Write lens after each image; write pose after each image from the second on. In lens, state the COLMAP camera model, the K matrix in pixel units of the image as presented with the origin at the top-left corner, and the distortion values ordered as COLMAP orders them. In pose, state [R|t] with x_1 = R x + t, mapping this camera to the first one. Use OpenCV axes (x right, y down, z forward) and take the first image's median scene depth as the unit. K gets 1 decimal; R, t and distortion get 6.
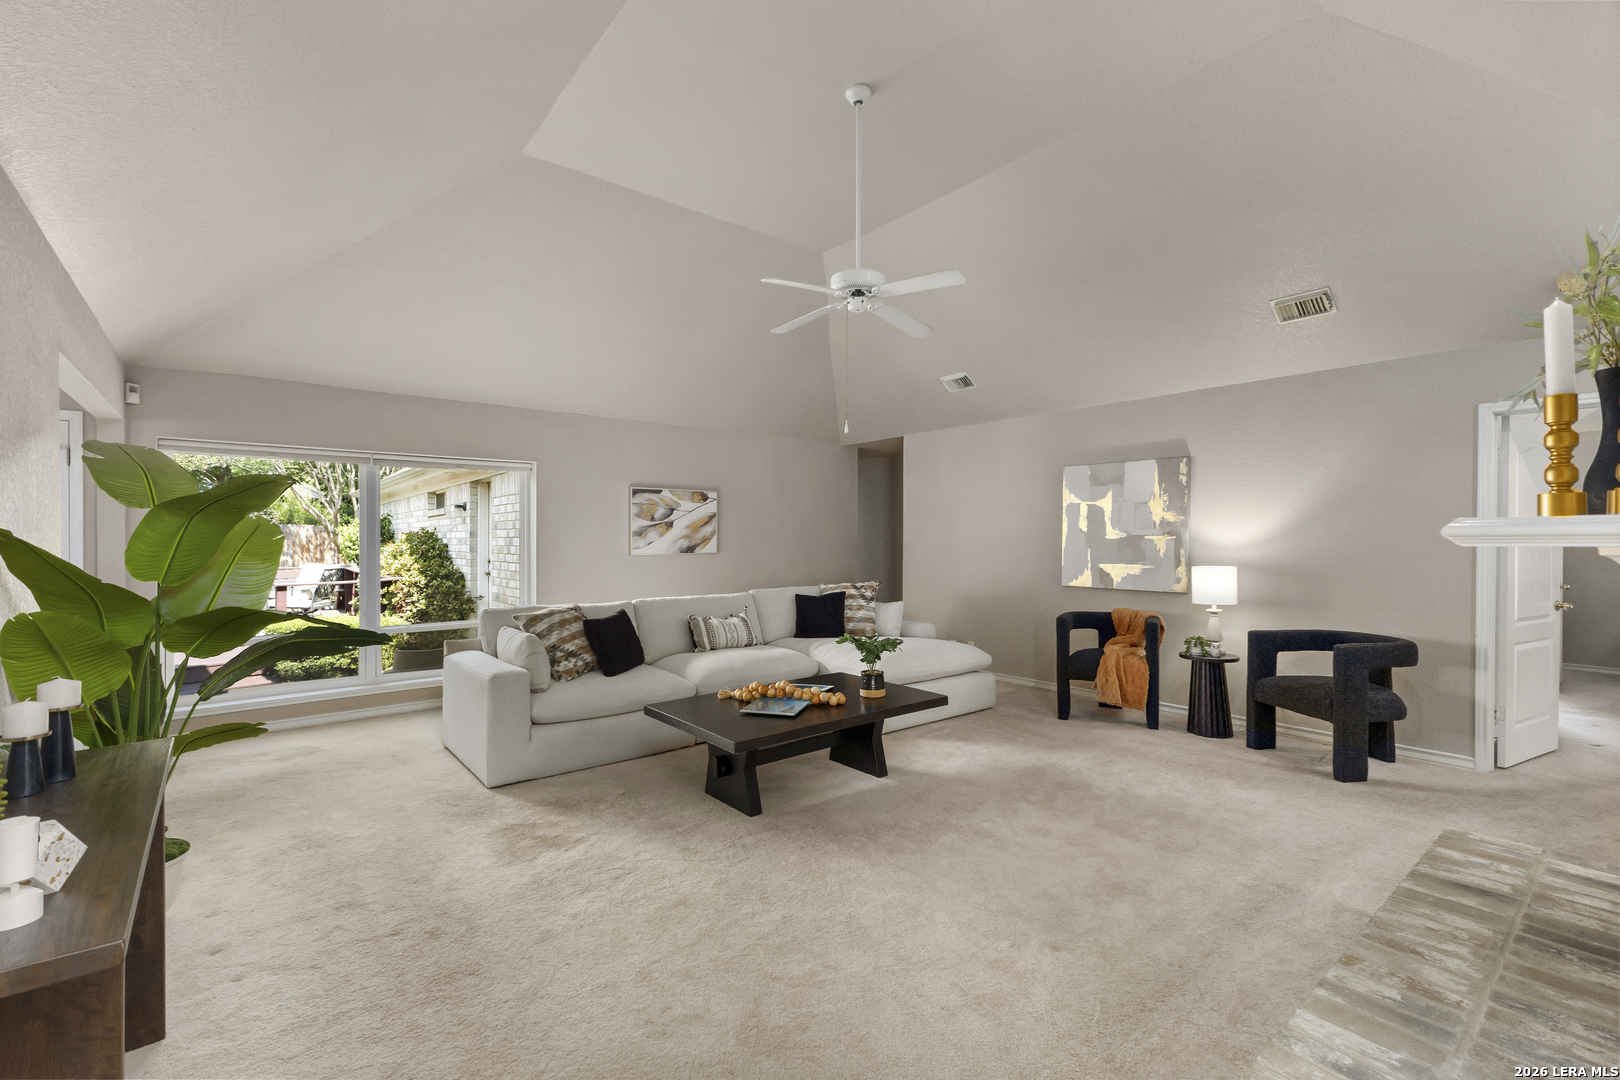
lens RADIAL K [[700.2, 0, 807.9], [0, 700.2, 544.2], [0, 0, 1]] dist [0.005945, -0.001497]
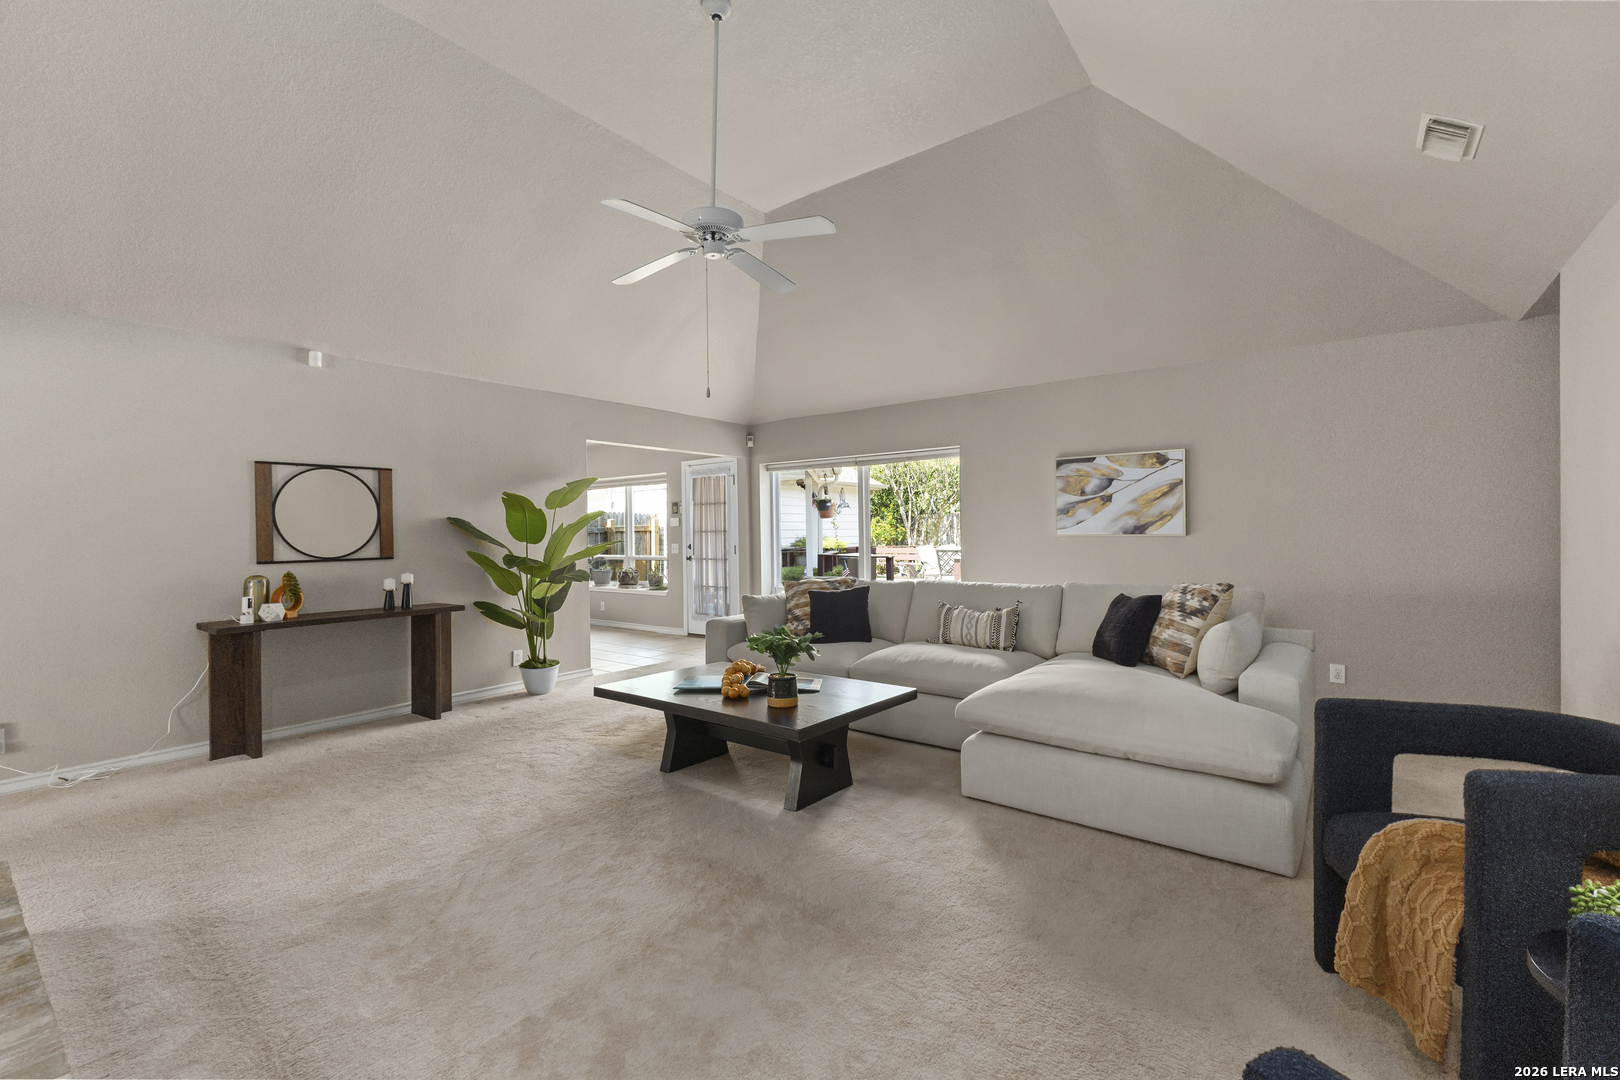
lens RADIAL K [[700.2, 0, 805.5], [0, 700.2, 535.1], [0, 0, 1]] dist [0.005945, -0.001497]
pose [[0.220508, 0.003732, -0.975378, 0.517880], [0.004761, 0.999977, 0.004902, 0.008186], [0.975374, -0.005724, 0.220485, 0.490889]]
